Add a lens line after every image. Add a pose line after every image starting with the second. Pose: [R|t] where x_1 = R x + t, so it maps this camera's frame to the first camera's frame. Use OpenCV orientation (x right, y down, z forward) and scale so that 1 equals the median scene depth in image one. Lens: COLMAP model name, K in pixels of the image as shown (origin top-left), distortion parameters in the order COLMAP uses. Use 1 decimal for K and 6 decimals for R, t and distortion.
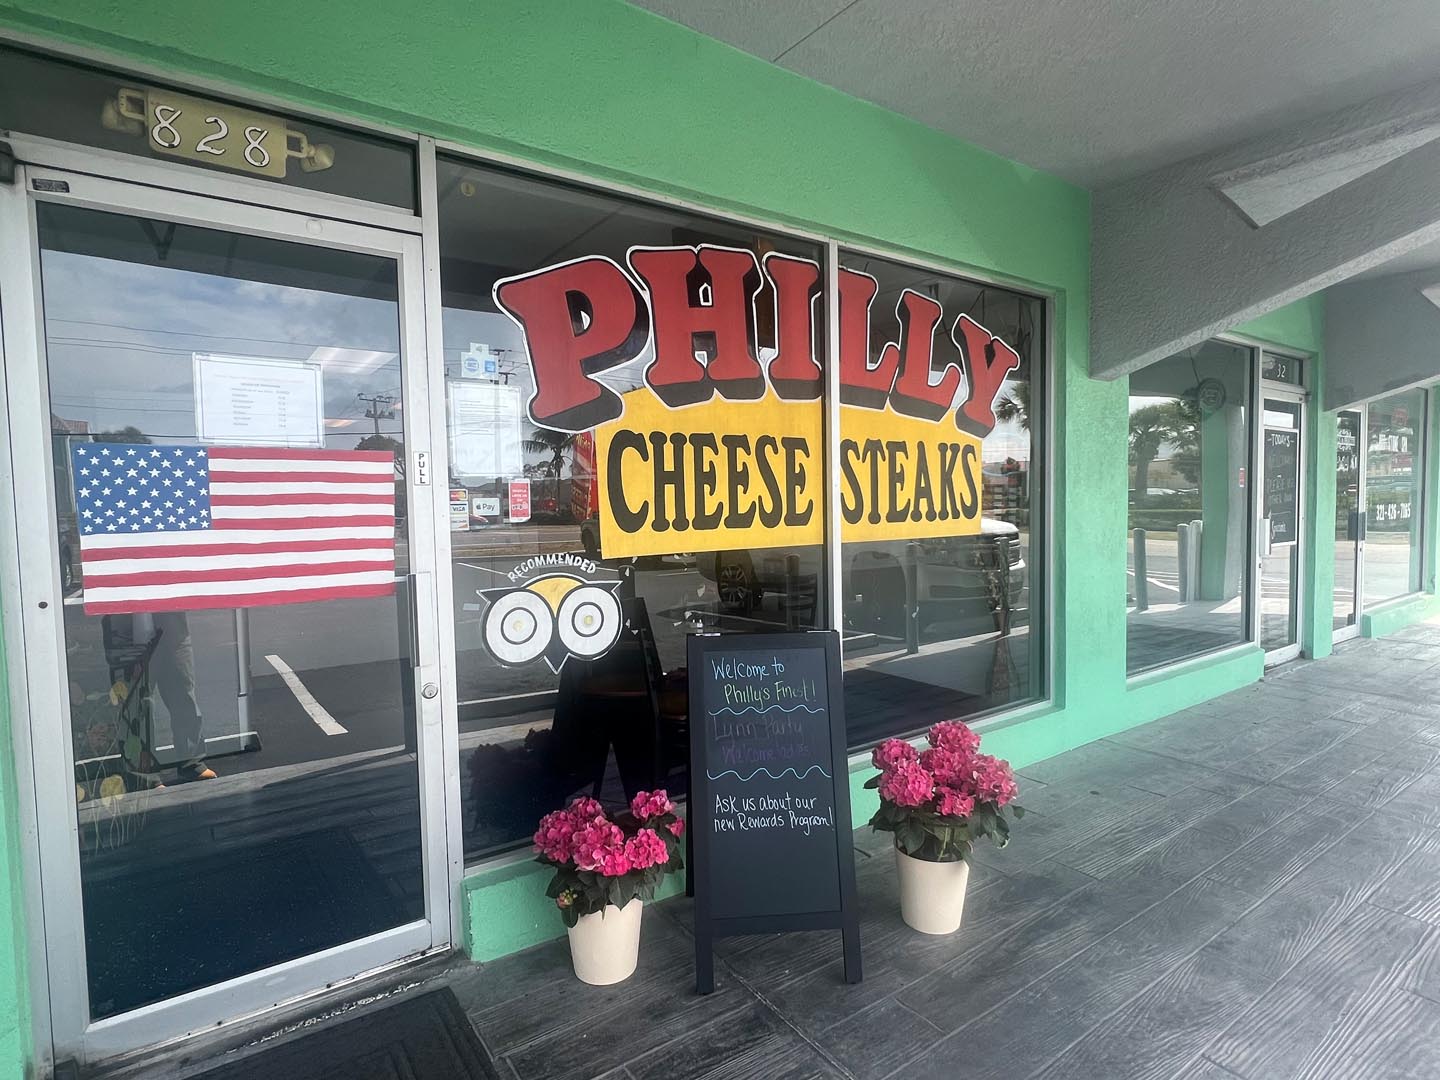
lens RADIAL K [[766.0, 0, 721.2], [0, 766.0, 547.7], [0, 0, 1]] dist [-0.003146, -0.000517]
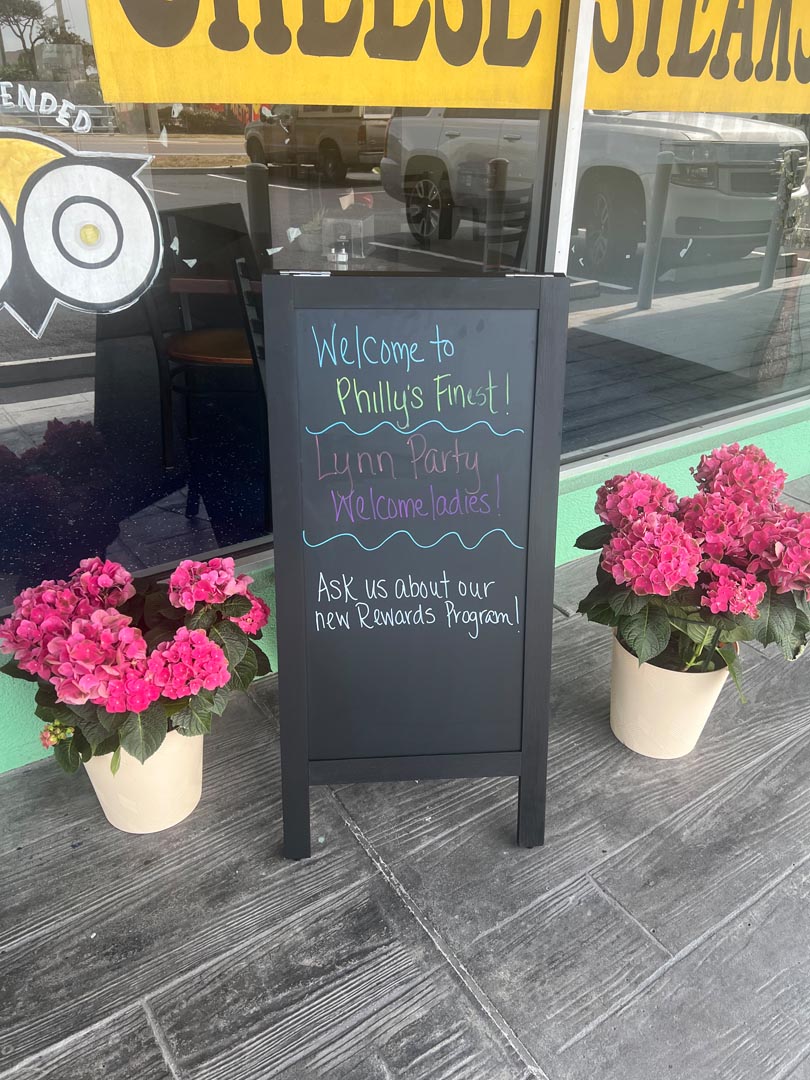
lens RADIAL K [[803.9, 0, 405.2], [0, 803.9, 543.9], [0, 0, 1]] dist [0.038465, -0.025577]
pose [[0.999225, 0.039353, -0.000817, 0.055647], [-0.035339, 0.906078, 0.421633, 0.049929], [0.017333, -0.421277, 0.906766, 0.459379]]
